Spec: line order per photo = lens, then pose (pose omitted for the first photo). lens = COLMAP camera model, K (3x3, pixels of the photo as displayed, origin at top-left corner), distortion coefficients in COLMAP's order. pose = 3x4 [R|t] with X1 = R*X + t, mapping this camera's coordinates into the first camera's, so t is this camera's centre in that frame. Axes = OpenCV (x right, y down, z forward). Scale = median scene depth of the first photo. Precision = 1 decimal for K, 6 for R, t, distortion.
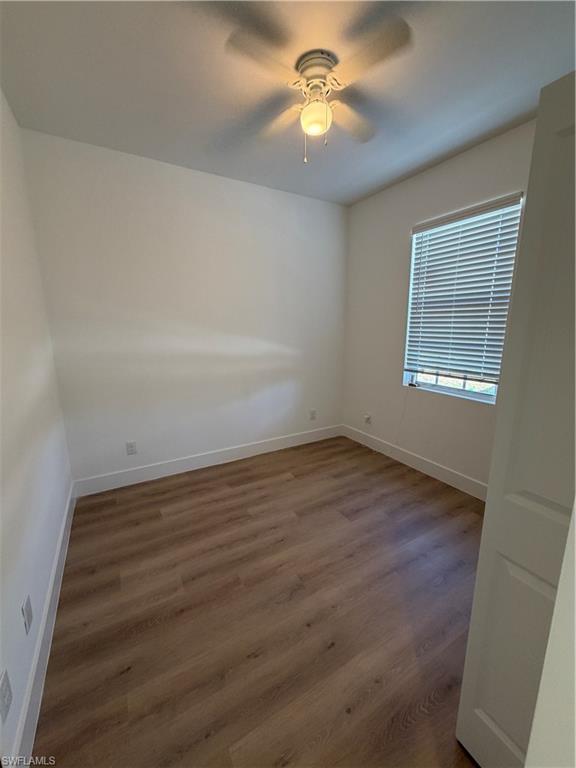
lens RADIAL K [[306.1, 0, 287.1], [0, 306.1, 381.2], [0, 0, 1]] dist [-0.001138, 0.000502]
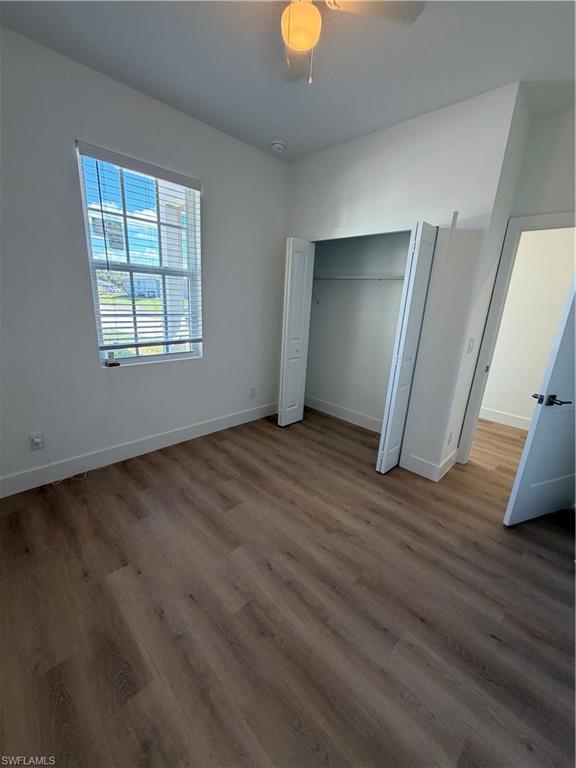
lens RADIAL K [[306.1, 0, 287.1], [0, 306.1, 381.2], [0, 0, 1]] dist [-0.001138, 0.000502]
pose [[-0.257510, -0.264346, 0.929414, -0.661056], [0.134005, 0.942787, 0.305278, -0.187092], [-0.956939, 0.203158, -0.207353, 1.053669]]
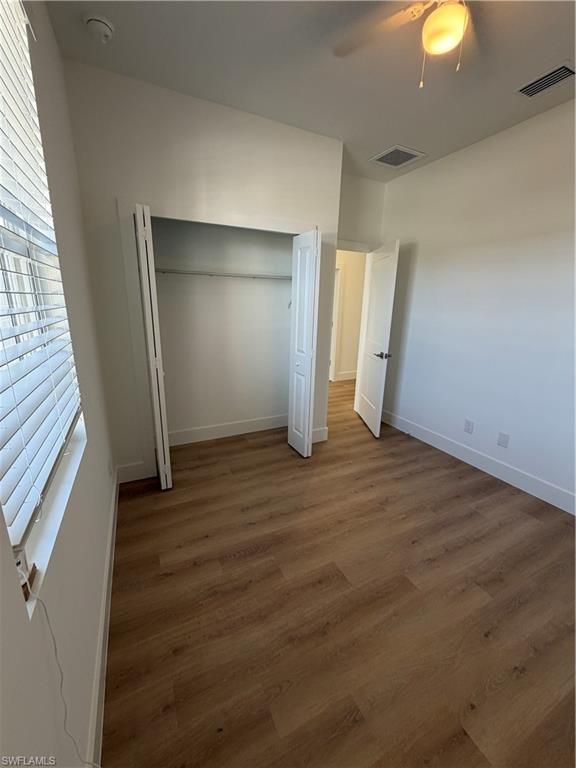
lens RADIAL K [[306.1, 0, 287.1], [0, 306.1, 381.2], [0, 0, 1]] dist [-0.001138, 0.000502]
pose [[-0.997498, -0.033435, 0.062284, 0.310167], [-0.003369, 0.902558, 0.430555, -0.299353], [-0.070611, 0.429268, -0.900413, 1.597742]]
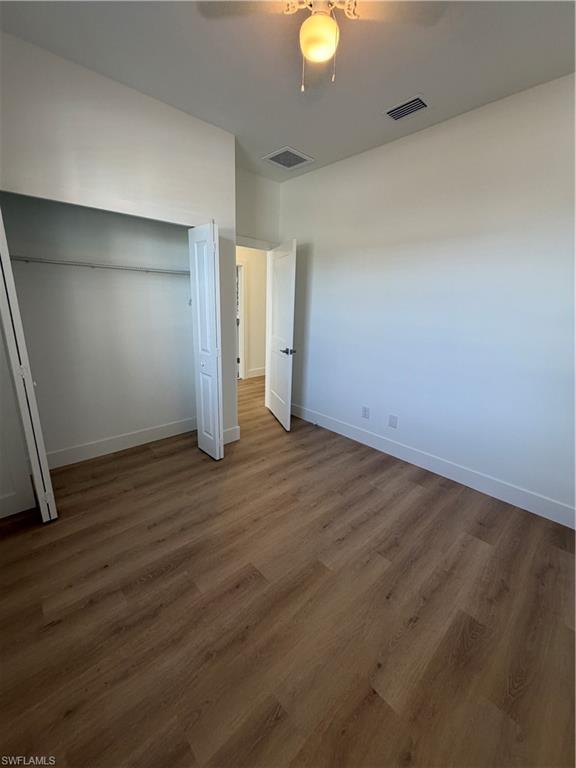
lens RADIAL K [[306.1, 0, 287.1], [0, 306.1, 381.2], [0, 0, 1]] dist [-0.001138, 0.000502]
pose [[-0.975345, 0.031884, -0.218370, 0.287991], [-0.066531, 0.900988, 0.428712, -0.296407], [0.210418, 0.432670, -0.876653, 1.581435]]
